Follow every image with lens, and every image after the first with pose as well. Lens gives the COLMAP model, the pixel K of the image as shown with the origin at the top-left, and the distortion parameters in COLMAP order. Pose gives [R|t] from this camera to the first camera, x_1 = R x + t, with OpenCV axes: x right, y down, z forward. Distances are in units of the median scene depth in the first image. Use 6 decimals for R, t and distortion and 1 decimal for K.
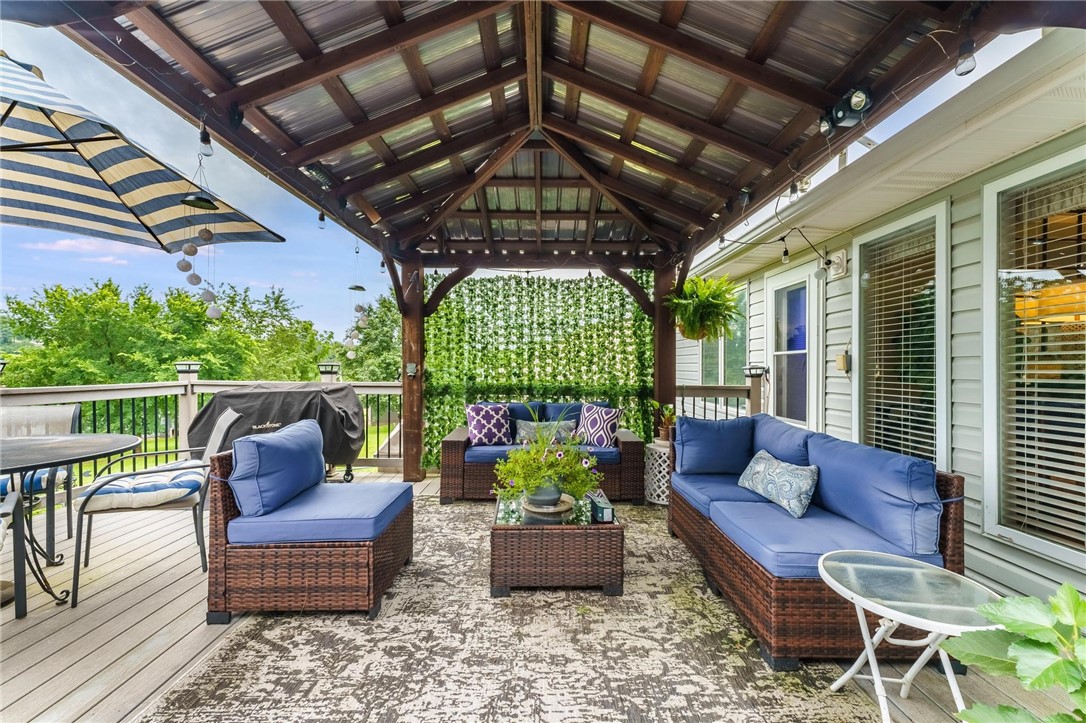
lens RADIAL K [[439.6, 0, 545.4], [0, 439.6, 367.3], [0, 0, 1]] dist [-0.001803, 0.000448]
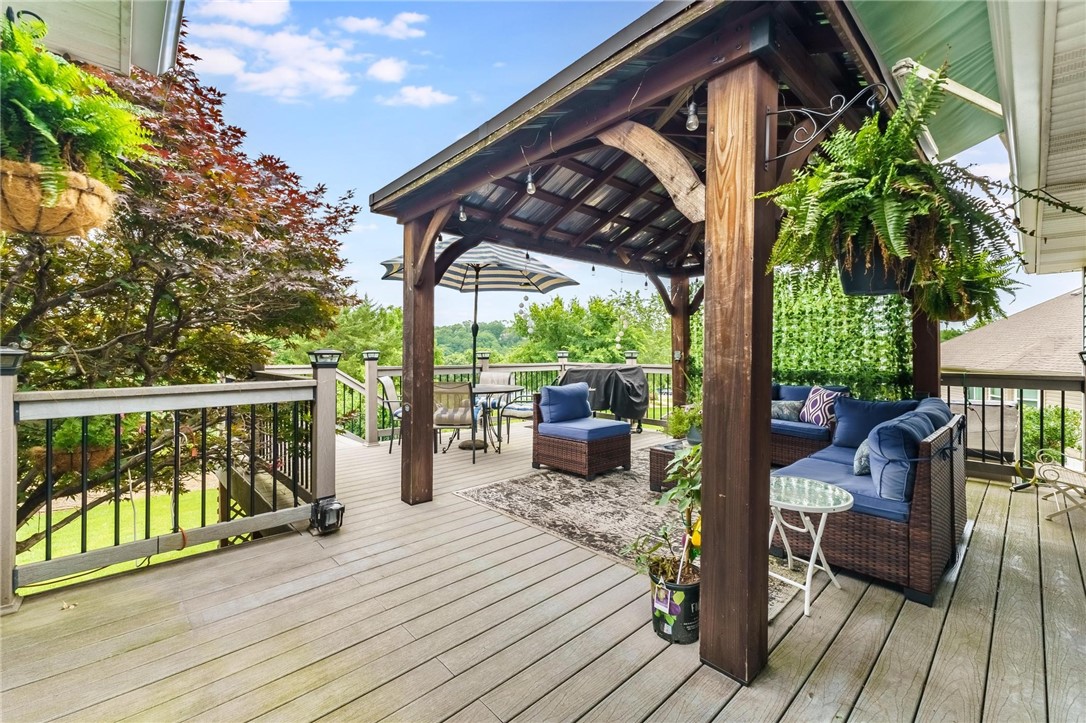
lens RADIAL K [[439.6, 0, 540.1], [0, 439.6, 356.7], [0, 0, 1]] dist [-0.001803, 0.000448]
pose [[0.672070, 0.000010, -0.740488, 0.406915], [0.002697, 0.999993, 0.002461, 0.003723], [0.740483, -0.003651, 0.672065, -0.213599]]
